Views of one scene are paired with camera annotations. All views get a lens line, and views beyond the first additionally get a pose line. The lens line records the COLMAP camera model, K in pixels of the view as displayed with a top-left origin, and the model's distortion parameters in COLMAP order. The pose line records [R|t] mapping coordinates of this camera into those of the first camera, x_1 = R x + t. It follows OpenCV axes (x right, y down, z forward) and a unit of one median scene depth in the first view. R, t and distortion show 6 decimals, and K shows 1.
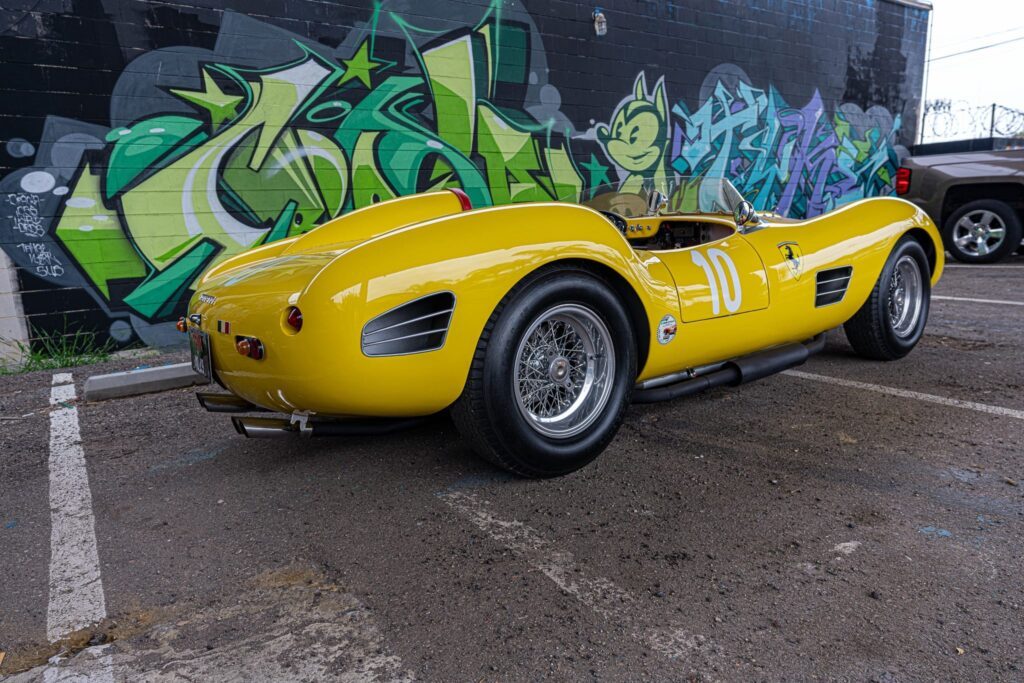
lens RADIAL K [[656.8, 0, 502.8], [0, 656.8, 341.9], [0, 0, 1]] dist [-0.003035, 0.010490]
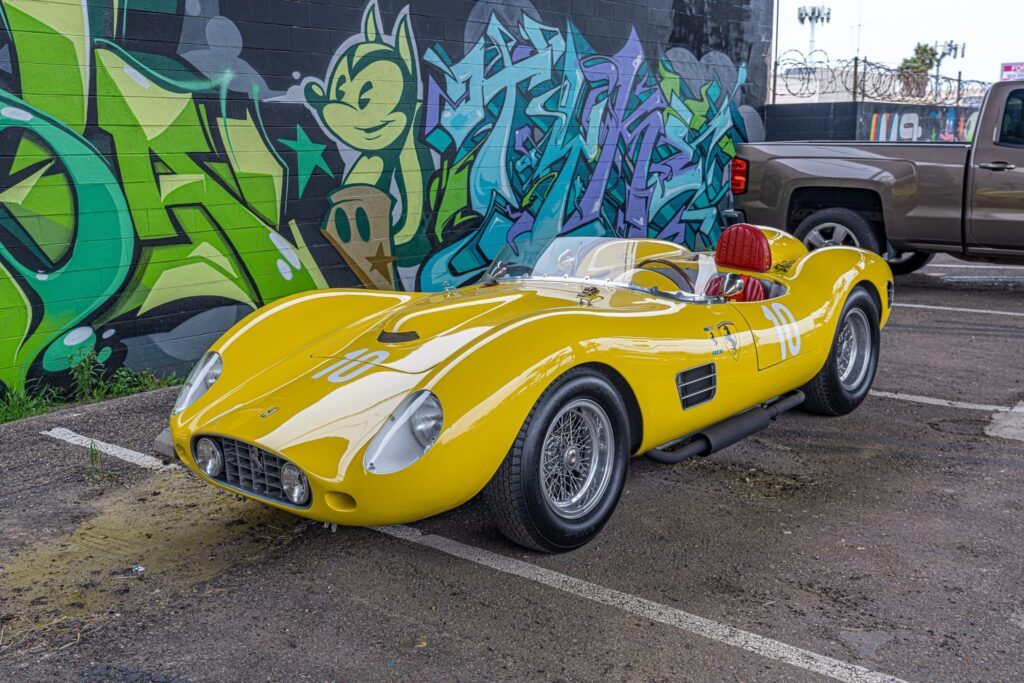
lens RADIAL K [[1024.3, 0, 501.0], [0, 1024.3, 331.4], [0, 0, 1]] dist [0.022816, 0.000000]
pose [[0.961647, -0.025097, 0.273140, 0.051571], [0.029227, 0.999512, -0.011060, -0.074618], [-0.272729, 0.018619, 0.961911, -0.003278]]
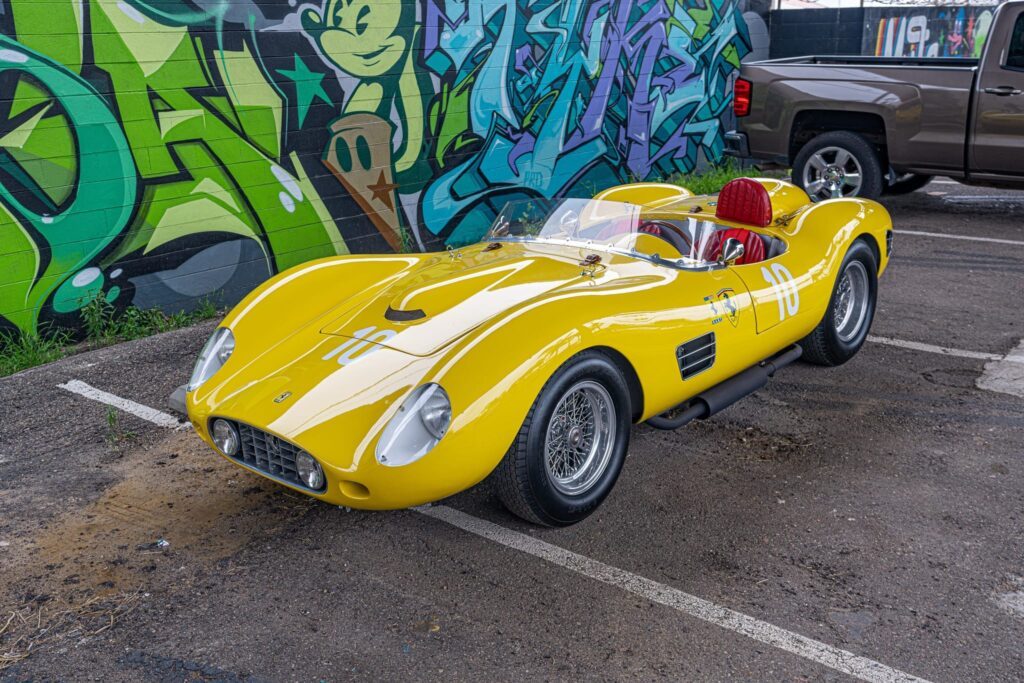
lens RADIAL K [[1024.3, 0, 500.8], [0, 1024.3, 327.7], [0, 0, 1]] dist [0.022816, 0.000000]
pose [[0.961523, -0.061844, 0.267672, 0.048376], [0.038518, 0.995056, 0.091537, -0.115397], [-0.272009, -0.077704, 0.959152, -0.012875]]
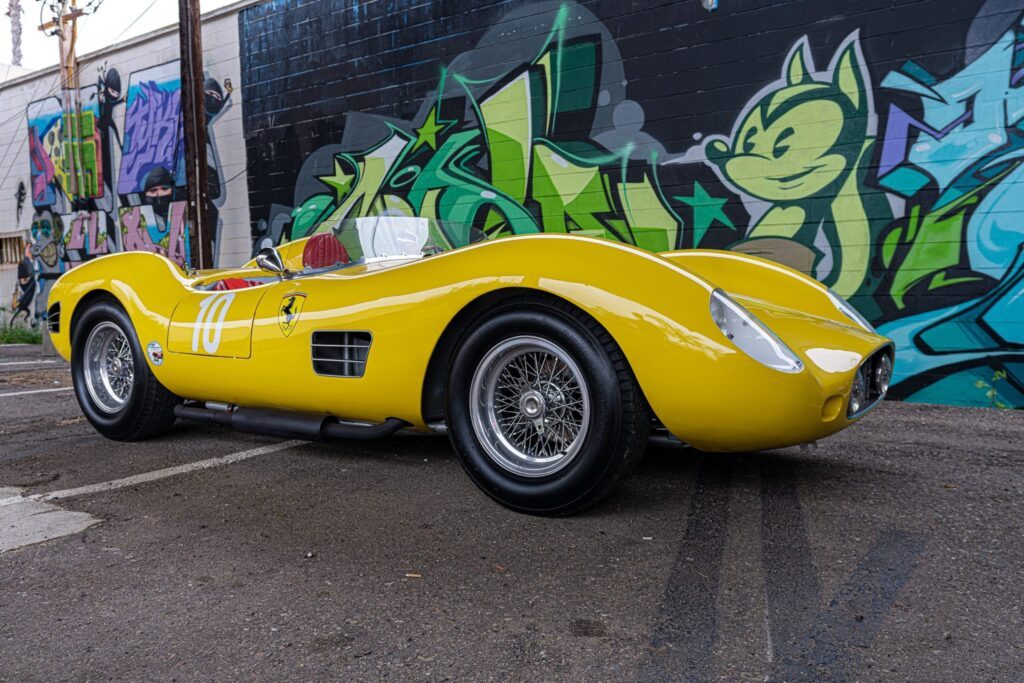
lens RADIAL K [[792.8, 0, 511.2], [0, 792.8, 324.3], [0, 0, 1]] dist [0.009800, 0.002386]
pose [[0.358561, 0.088455, -0.929306, 0.889993], [-0.172593, 0.984620, 0.027127, -0.138373], [0.917413, 0.150665, 0.368312, 0.574976]]
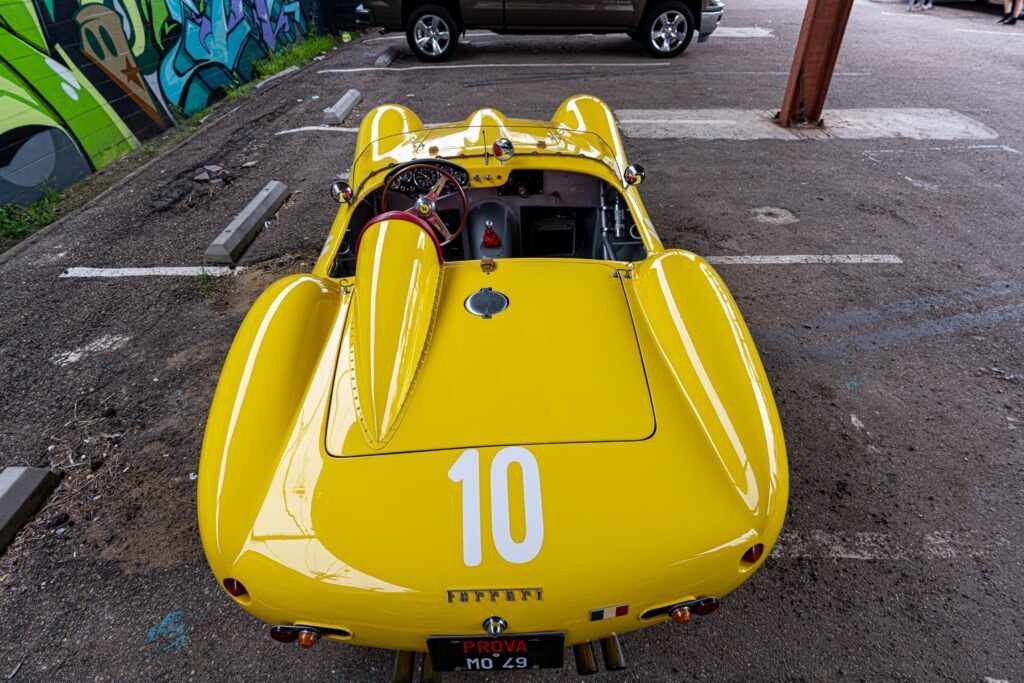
lens RADIAL K [[557.5, 0, 511.9], [0, 557.5, 344.0], [0, 0, 1]] dist [-0.008558, 0.007373]
pose [[0.561385, -0.467062, 0.683155, -0.181992], [0.136725, 0.866512, 0.480067, -0.140876], [-0.816182, -0.176098, 0.550305, 0.188407]]
